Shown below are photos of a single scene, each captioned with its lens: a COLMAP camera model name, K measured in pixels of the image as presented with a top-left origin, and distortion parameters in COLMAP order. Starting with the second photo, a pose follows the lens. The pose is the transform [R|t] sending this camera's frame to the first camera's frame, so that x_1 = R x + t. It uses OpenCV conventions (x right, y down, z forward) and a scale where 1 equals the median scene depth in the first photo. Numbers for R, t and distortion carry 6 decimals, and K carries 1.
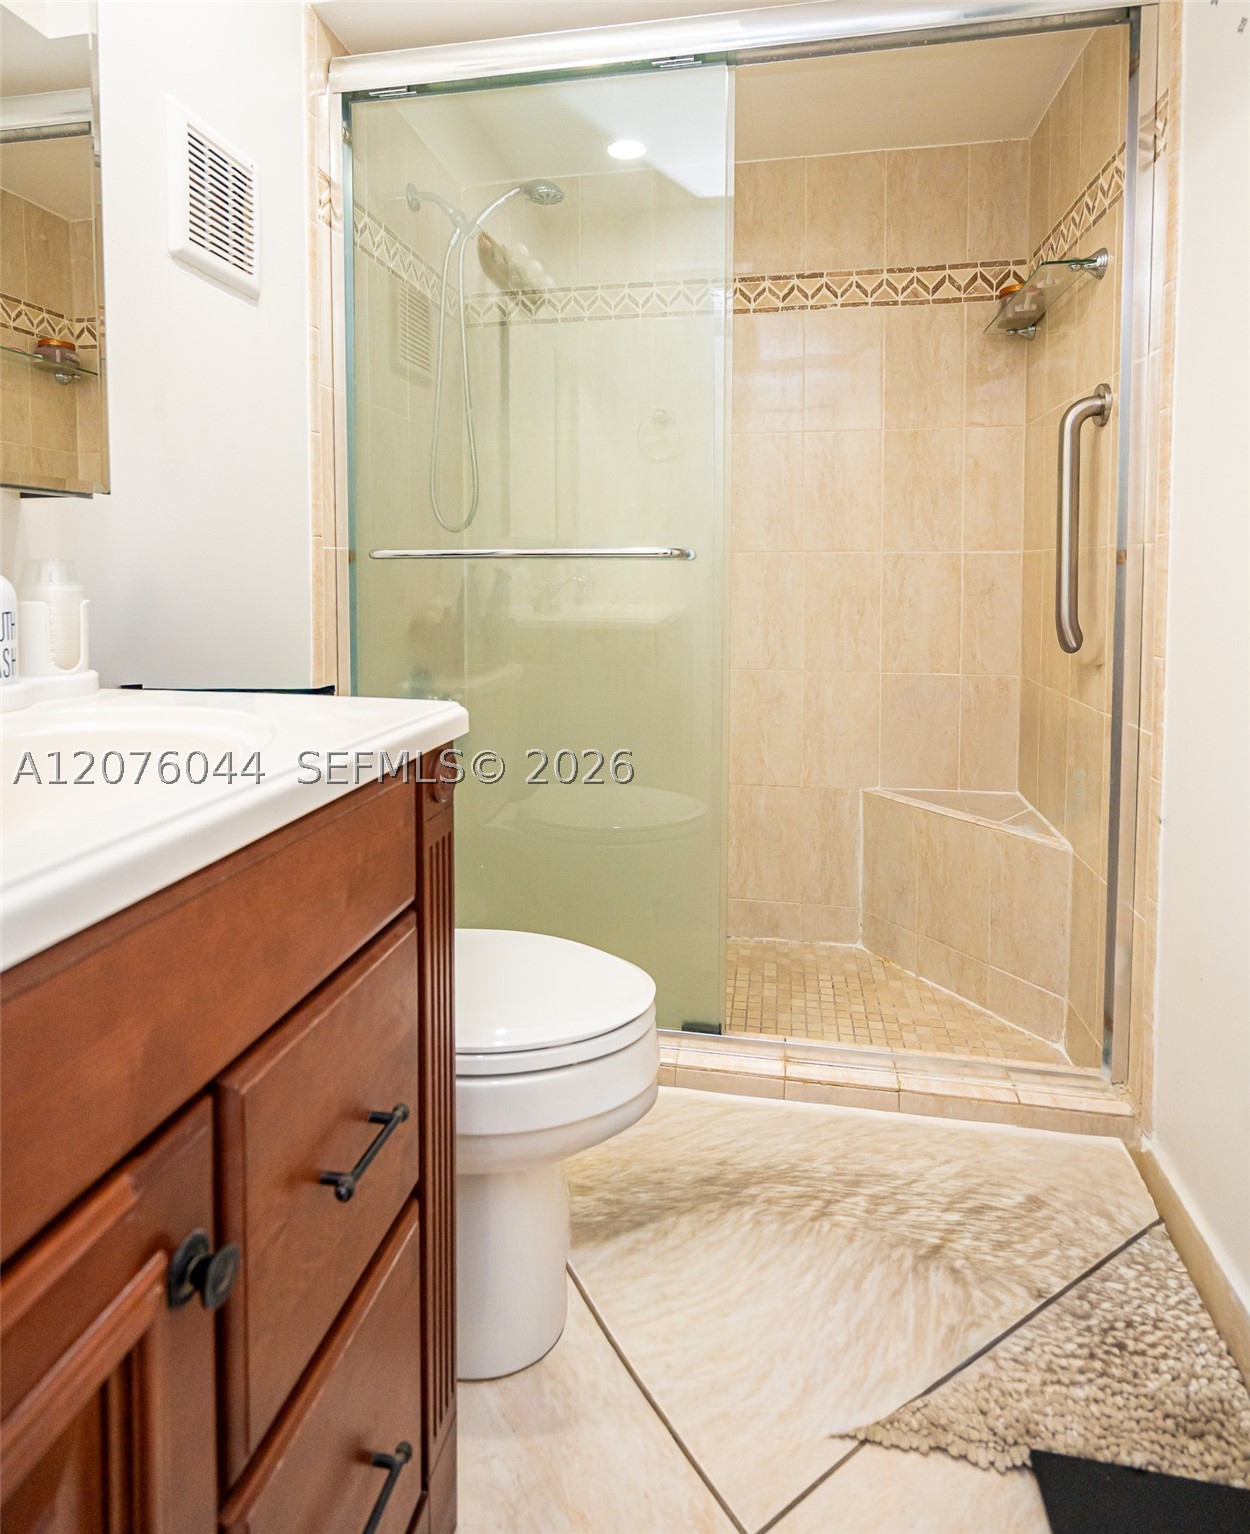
lens RADIAL K [[858.1, 0, 626.8], [0, 858.1, 596.4], [0, 0, 1]] dist [-0.000251, -0.000743]
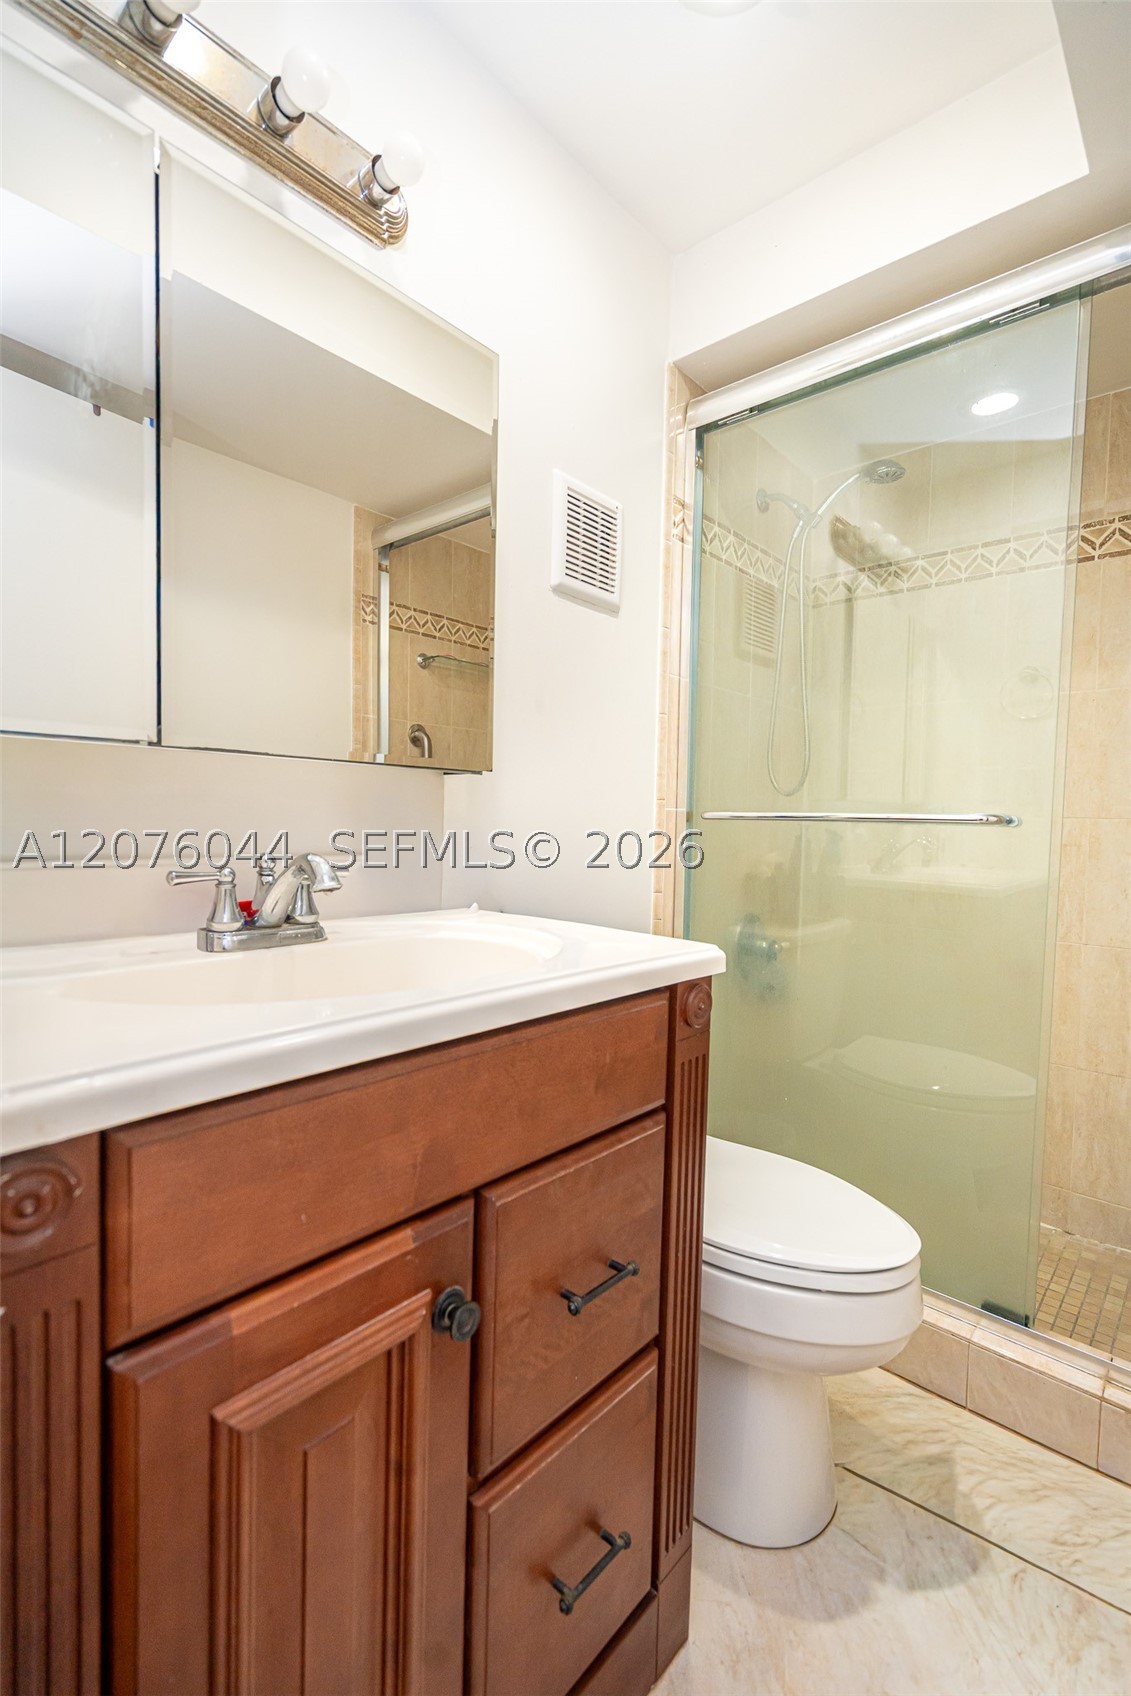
lens RADIAL K [[781.9, 0, 565.5], [0, 781.9, 848.0], [0, 0, 1]] dist [-0.000910, 0.000293]
pose [[0.849033, 0.039414, -0.526868, 0.128321], [-0.040235, 0.999141, 0.009905, -0.008426], [0.526806, 0.012789, 0.849889, -0.013574]]
